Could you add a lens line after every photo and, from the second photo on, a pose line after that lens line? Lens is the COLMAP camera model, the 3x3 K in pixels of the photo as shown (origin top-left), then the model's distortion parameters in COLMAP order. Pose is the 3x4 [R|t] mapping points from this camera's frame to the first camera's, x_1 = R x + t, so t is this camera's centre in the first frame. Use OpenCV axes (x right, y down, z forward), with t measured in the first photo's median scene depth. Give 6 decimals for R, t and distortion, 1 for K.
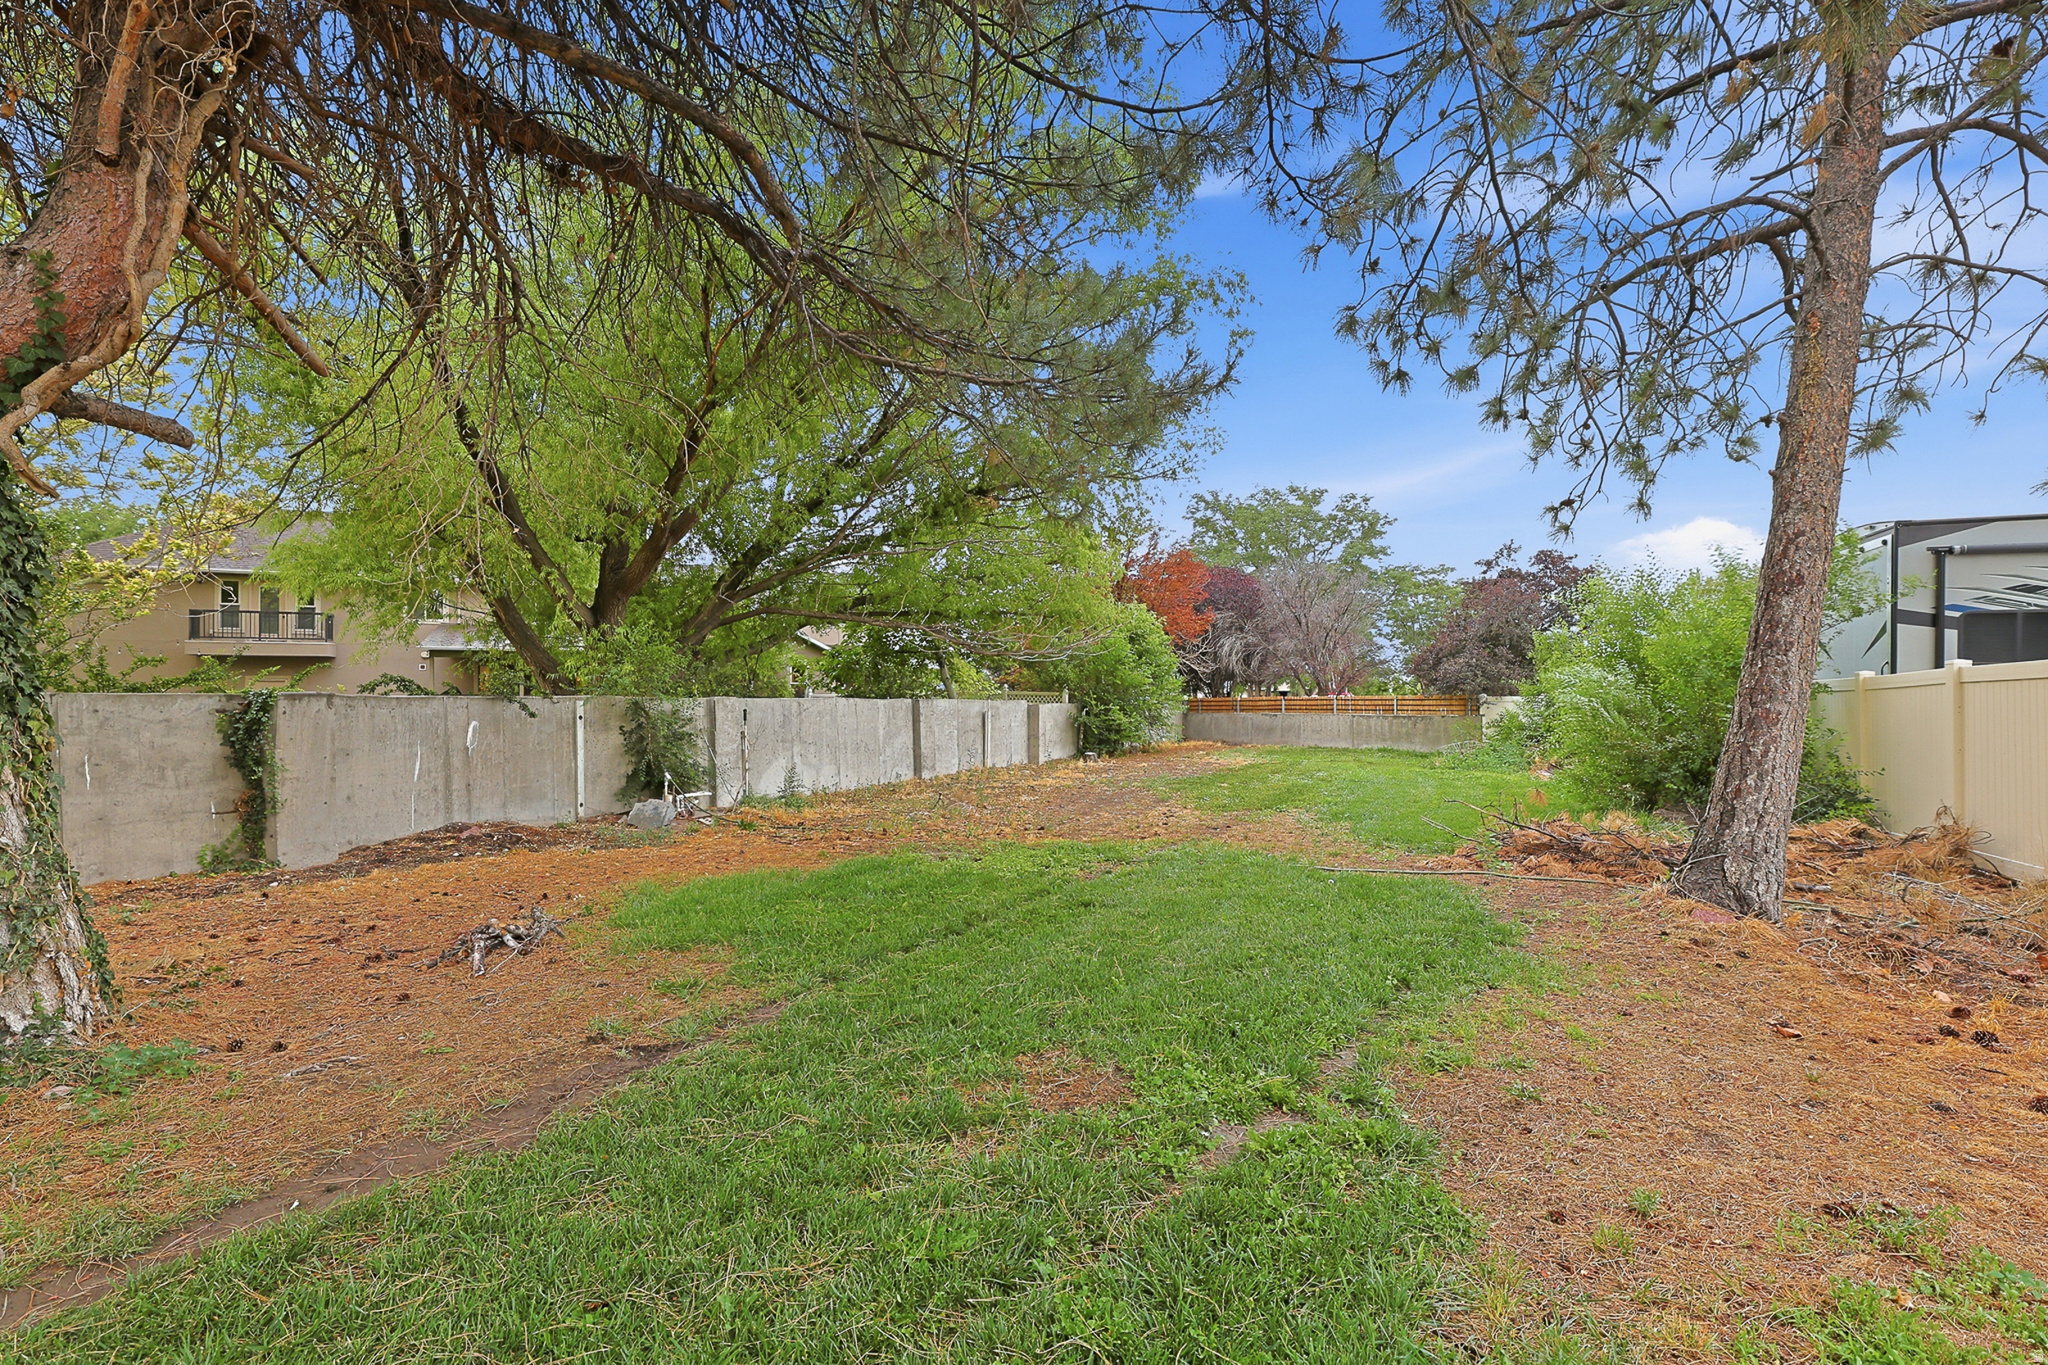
lens RADIAL K [[848.6, 0, 1024.0], [0, 848.6, 682.5], [0, 0, 1]] dist [0.000194, -0.000183]
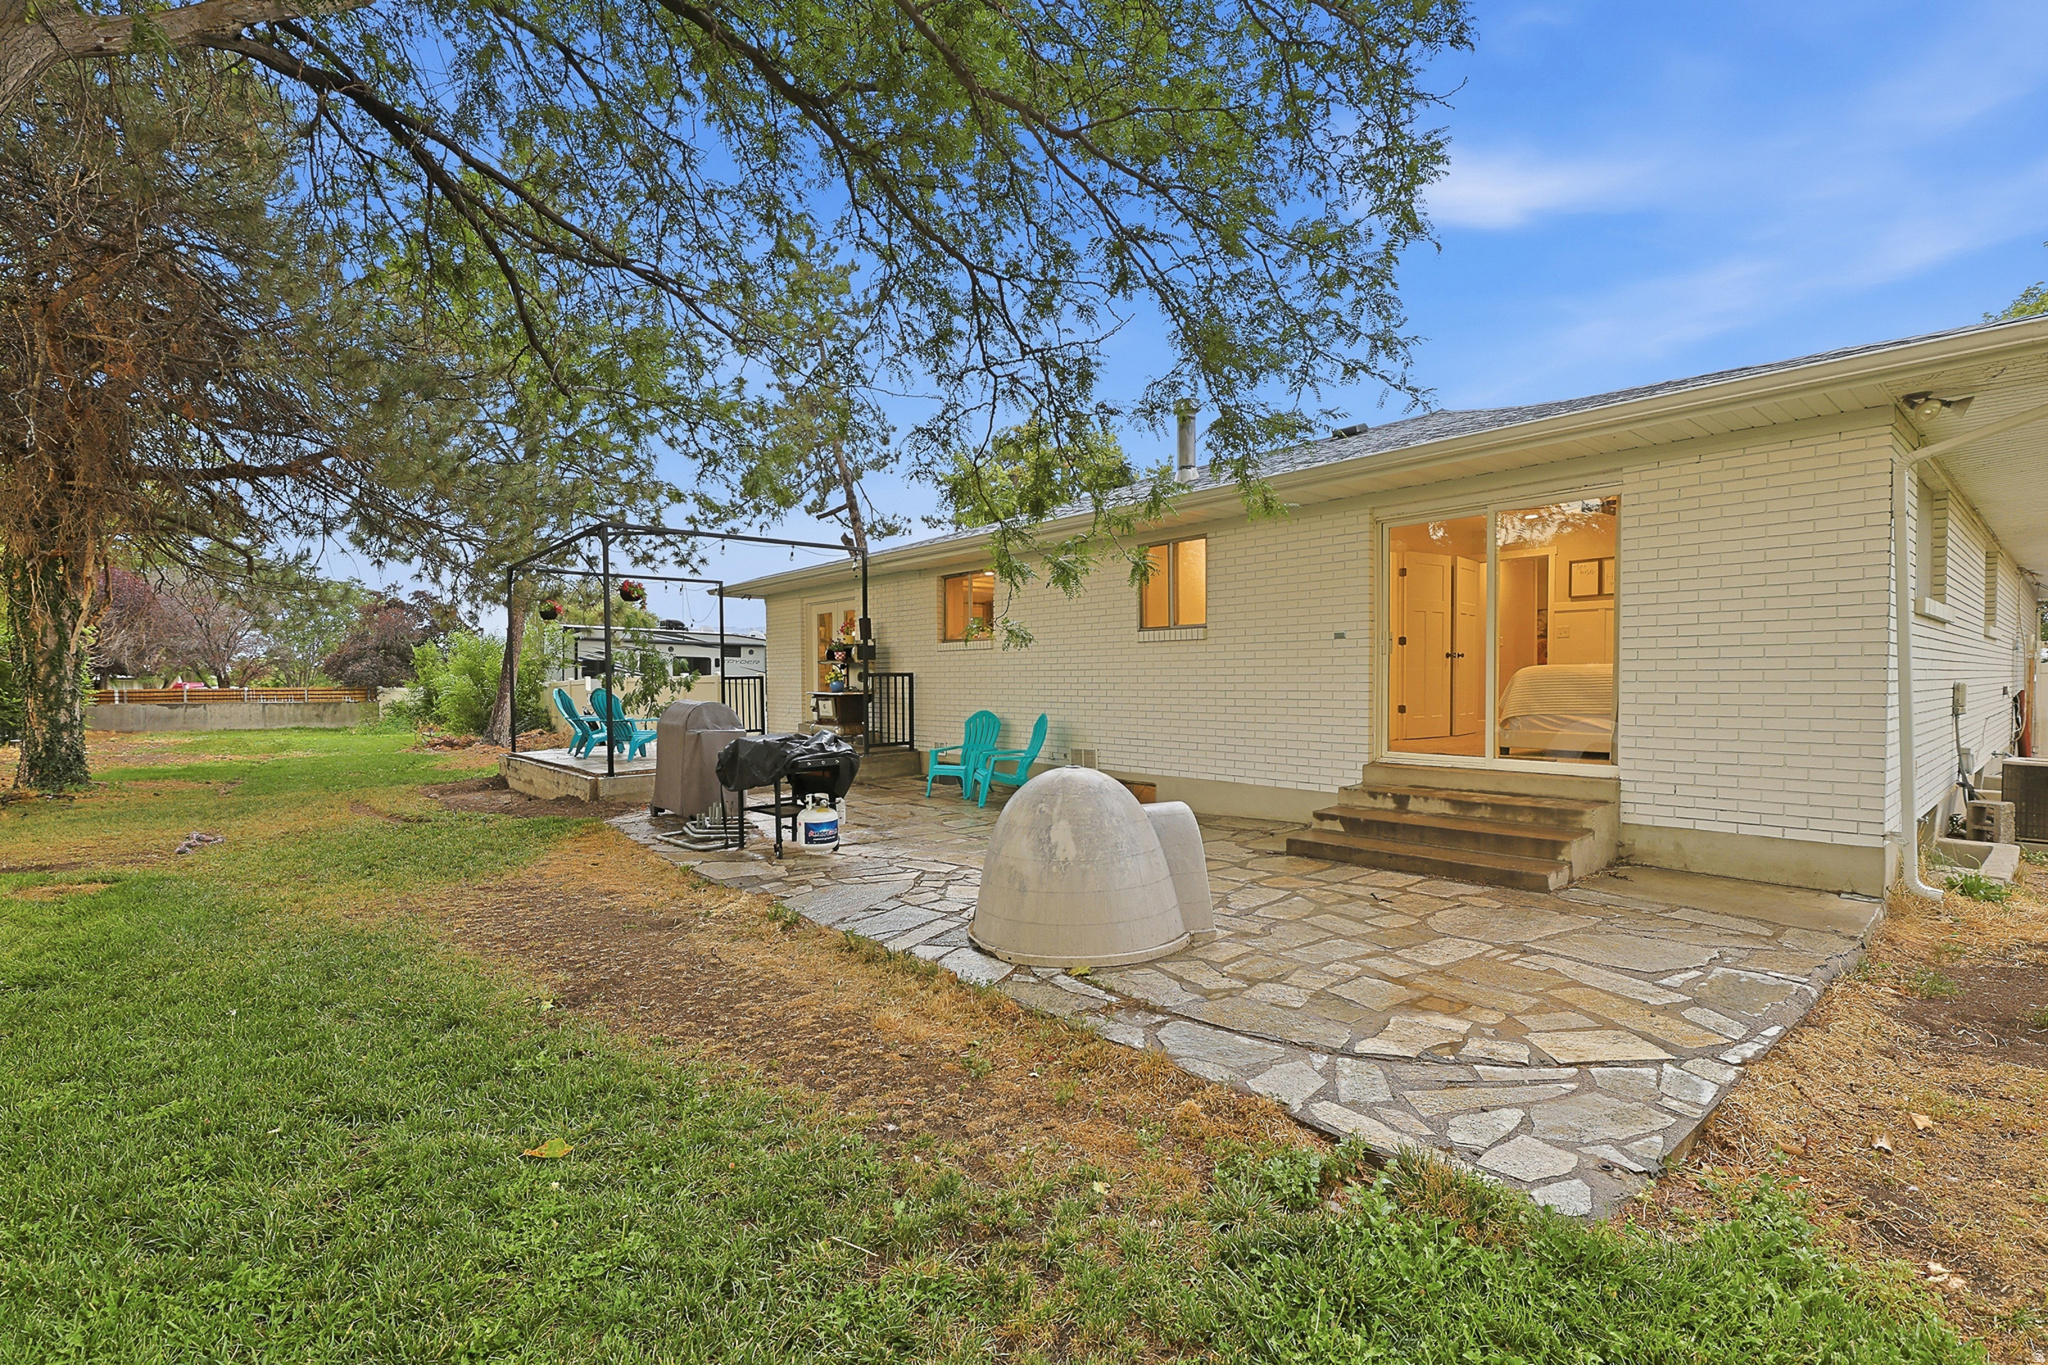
lens RADIAL K [[916.5, 0, 1013.3], [0, 916.5, 687.4], [0, 0, 1]] dist [-0.002736, -0.001040]
pose [[0.407903, -0.012882, 0.912934, -0.458938], [-0.013783, 0.999700, 0.020265, -0.031590], [-0.912921, -0.020849, 0.407603, -0.655070]]
